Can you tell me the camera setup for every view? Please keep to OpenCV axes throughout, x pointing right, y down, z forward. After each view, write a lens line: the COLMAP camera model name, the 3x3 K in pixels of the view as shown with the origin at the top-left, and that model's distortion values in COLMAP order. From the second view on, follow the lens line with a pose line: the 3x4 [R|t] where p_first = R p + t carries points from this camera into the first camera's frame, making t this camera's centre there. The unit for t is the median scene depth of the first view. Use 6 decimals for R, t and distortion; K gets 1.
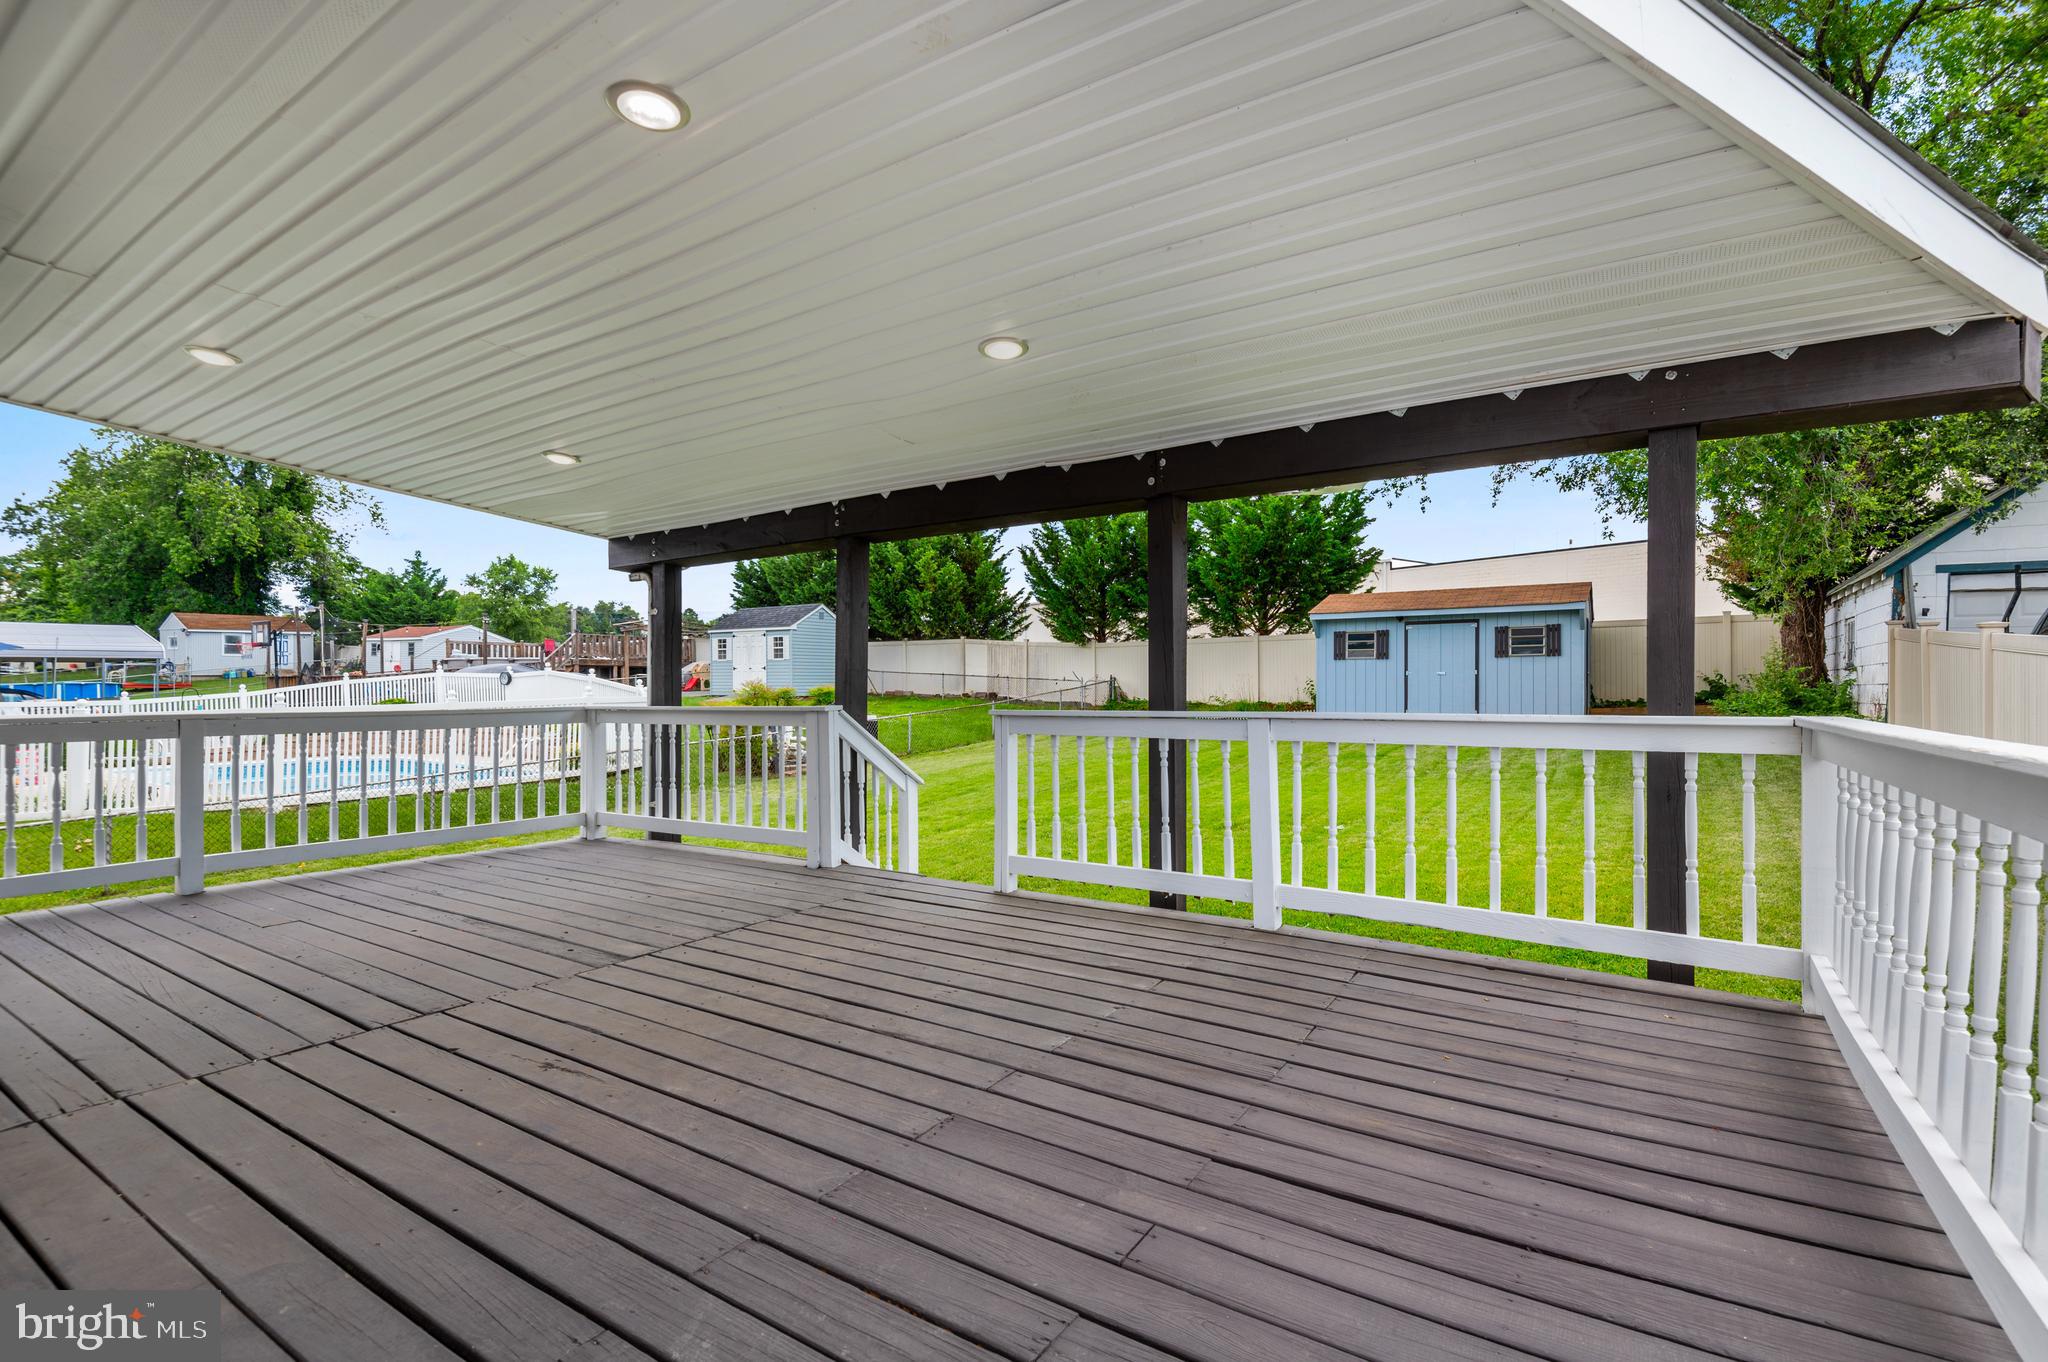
lens RADIAL K [[932.5, 0, 1035.9], [0, 932.5, 685.6], [0, 0, 1]] dist [0.037022, -0.024891]
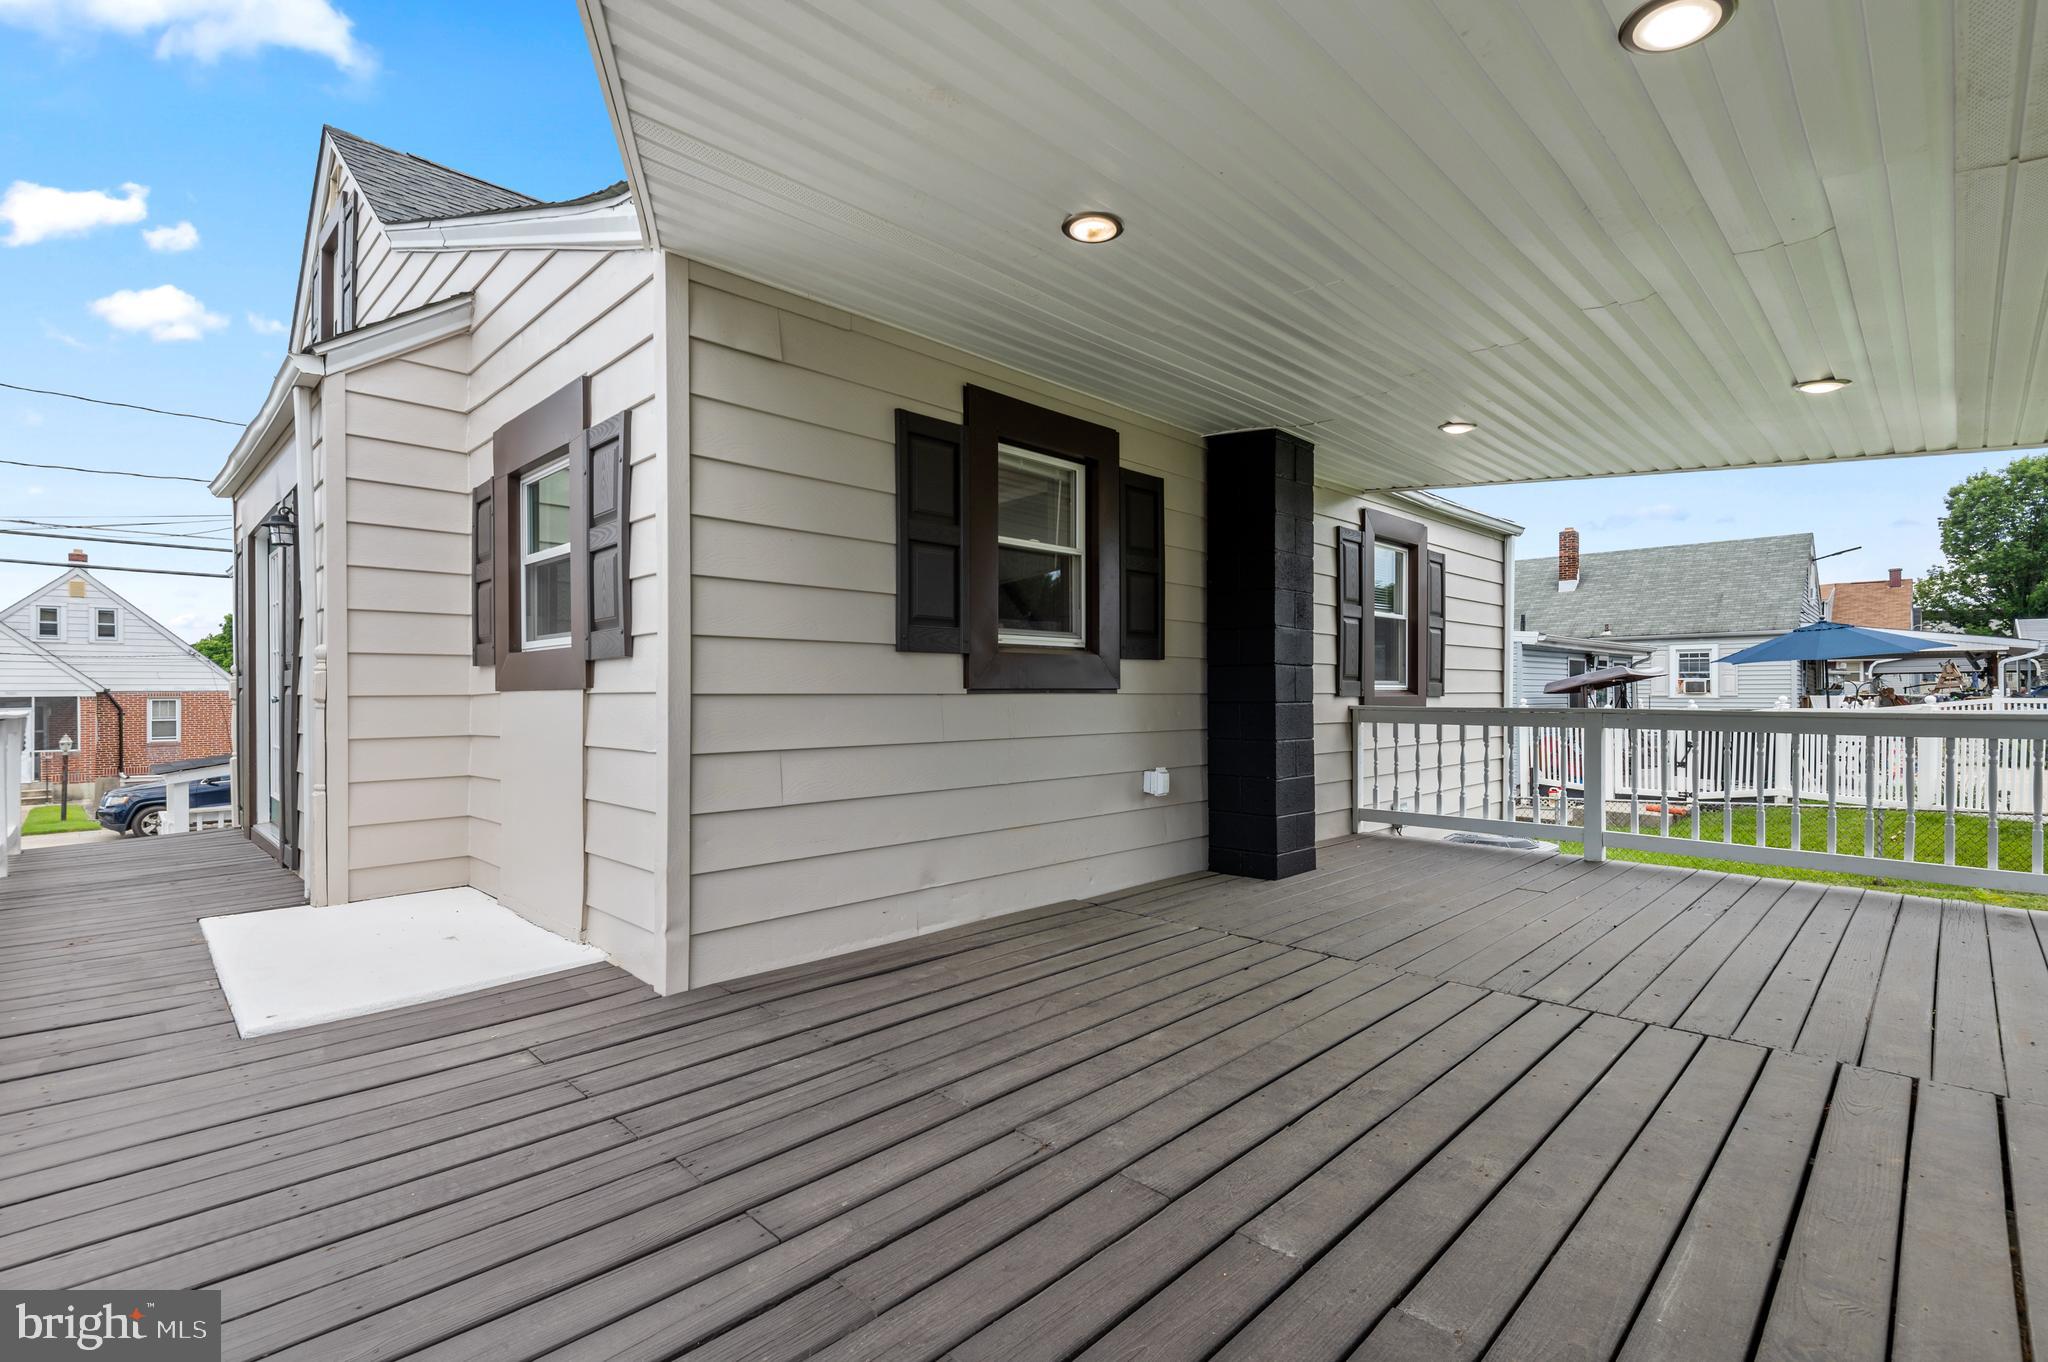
lens RADIAL K [[932.5, 0, 1035.9], [0, 932.5, 685.6], [0, 0, 1]] dist [0.037022, -0.024891]
pose [[-0.198073, -0.000061, -0.980187, 0.565722], [0.004809, 0.999988, -0.001034, 0.000199], [0.980176, -0.004918, -0.198070, 0.800480]]
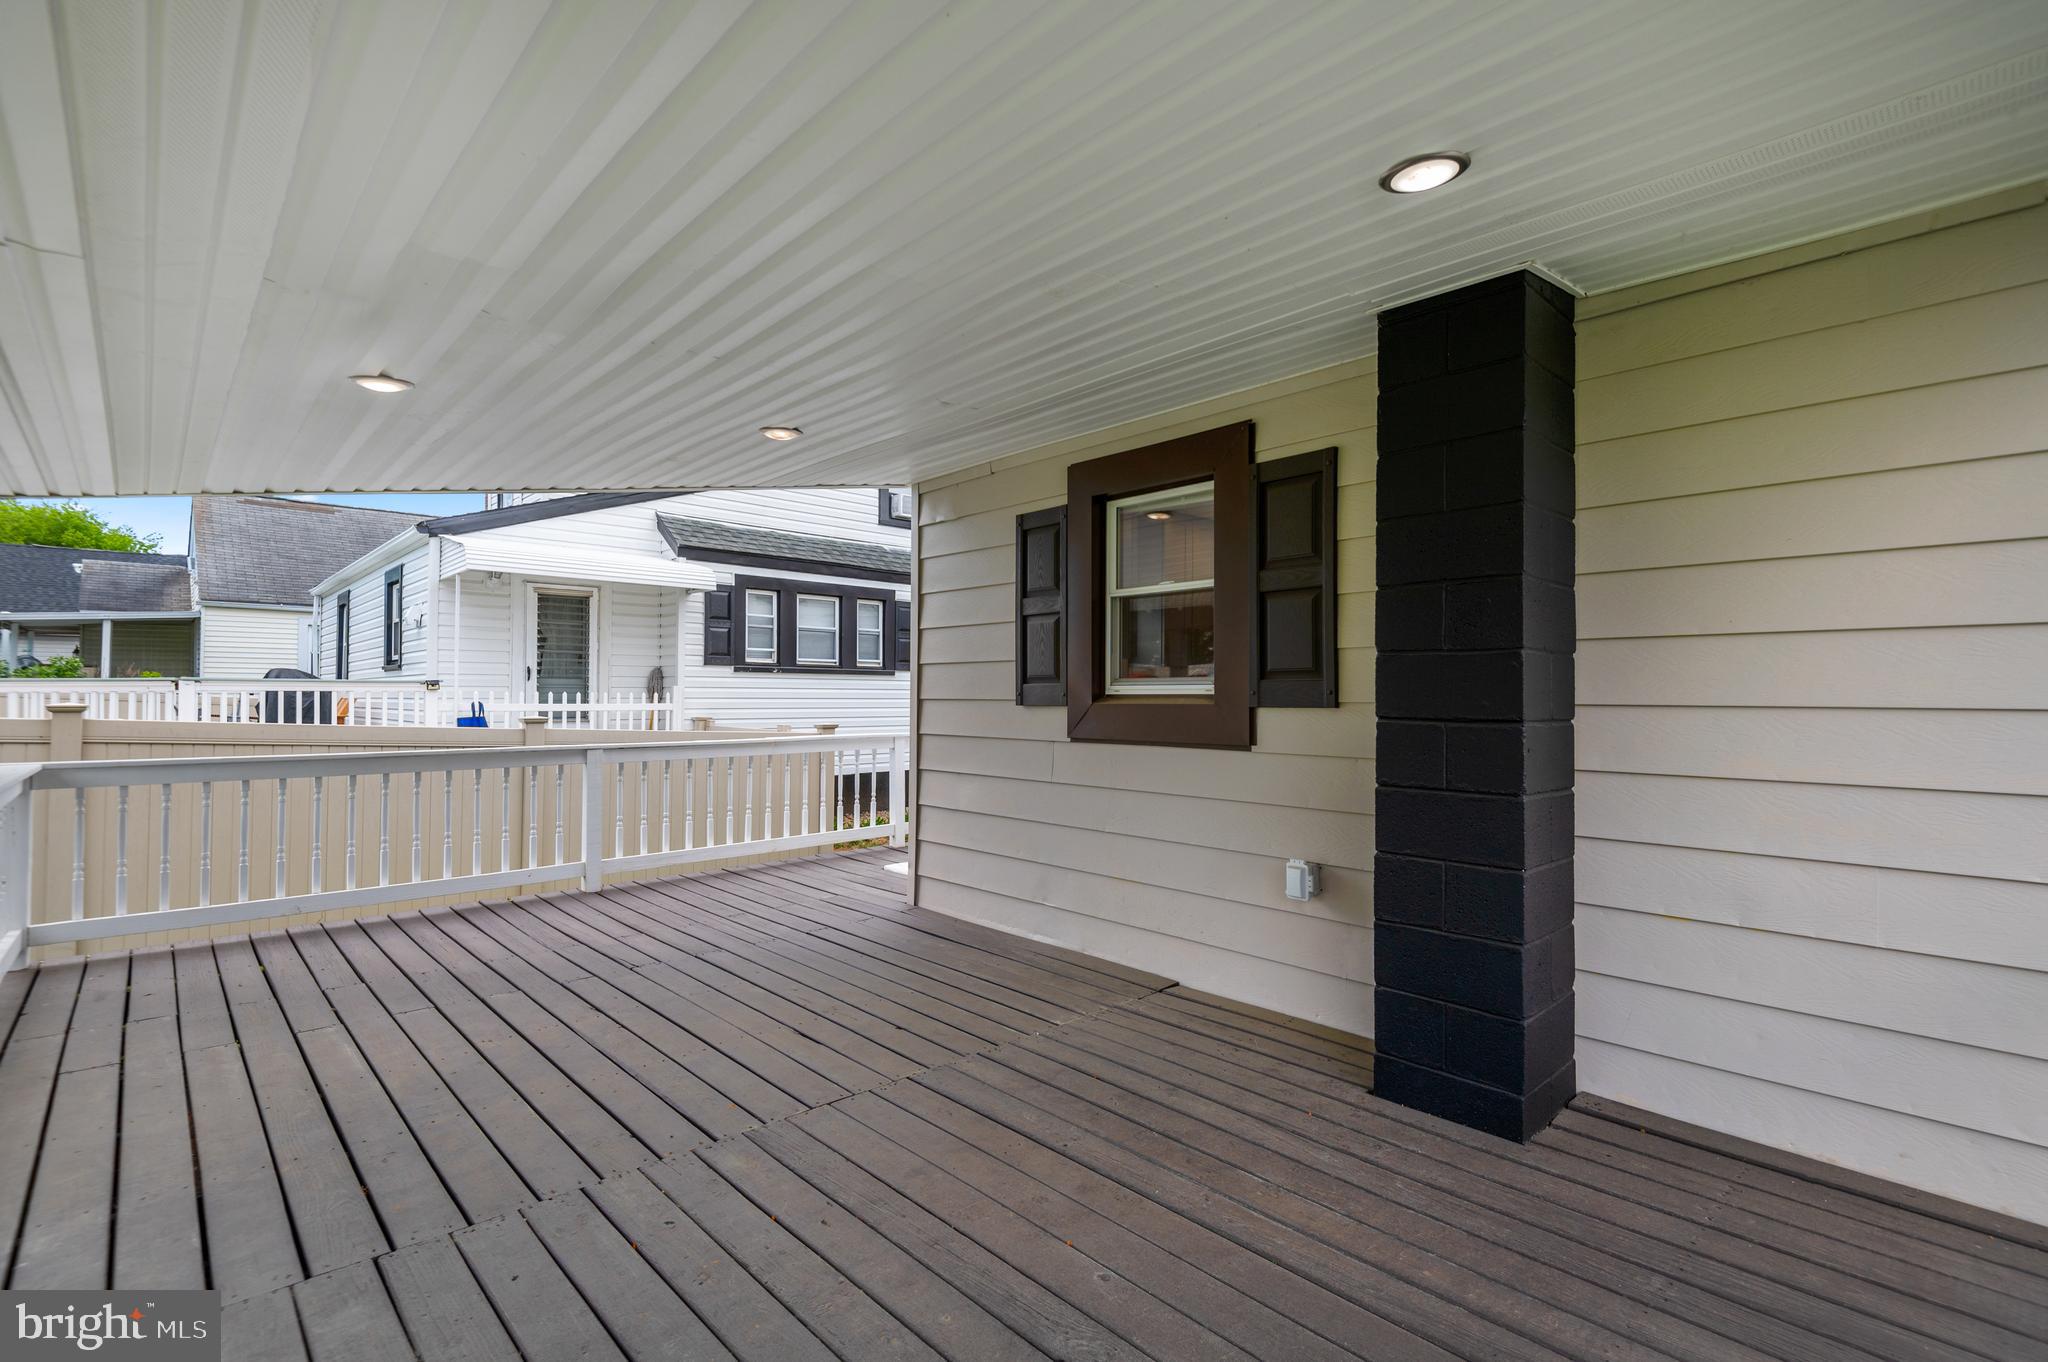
lens RADIAL K [[932.5, 0, 1035.9], [0, 932.5, 685.6], [0, 0, 1]] dist [0.037022, -0.024891]
pose [[-0.972778, 0.005784, 0.231665, -0.905956], [0.002695, 0.999903, -0.013650, -0.056040], [-0.231722, -0.012654, -0.972700, 1.823133]]
